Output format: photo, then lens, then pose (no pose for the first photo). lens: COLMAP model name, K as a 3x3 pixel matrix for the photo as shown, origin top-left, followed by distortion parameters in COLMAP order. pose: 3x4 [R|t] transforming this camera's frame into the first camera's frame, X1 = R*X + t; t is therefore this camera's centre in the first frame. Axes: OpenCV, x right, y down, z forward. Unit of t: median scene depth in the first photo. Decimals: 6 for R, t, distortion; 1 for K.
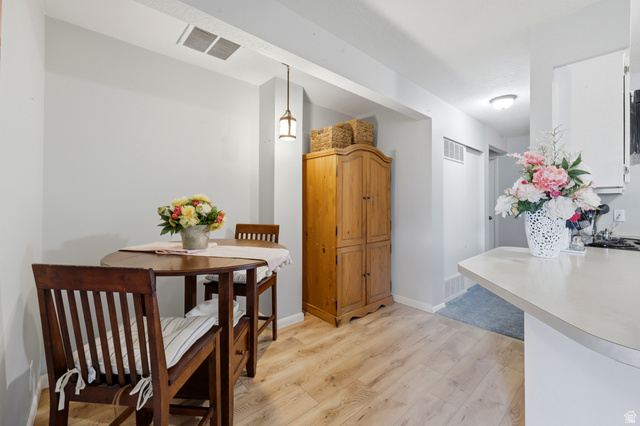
lens RADIAL K [[269.5, 0, 322.6], [0, 269.5, 206.8], [0, 0, 1]] dist [-0.000968, -0.000398]
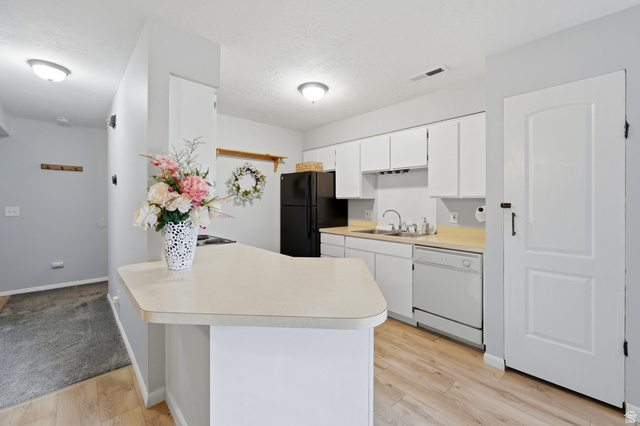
lens RADIAL K [[269.5, 0, 314.7], [0, 269.5, 207.3], [0, 0, 1]] dist [-0.000968, -0.000398]
pose [[-0.012037, -0.018162, 0.999763, -0.083268], [0.009393, 0.999789, 0.018275, -0.025850], [-0.999883, 0.009611, -0.011864, 0.308667]]
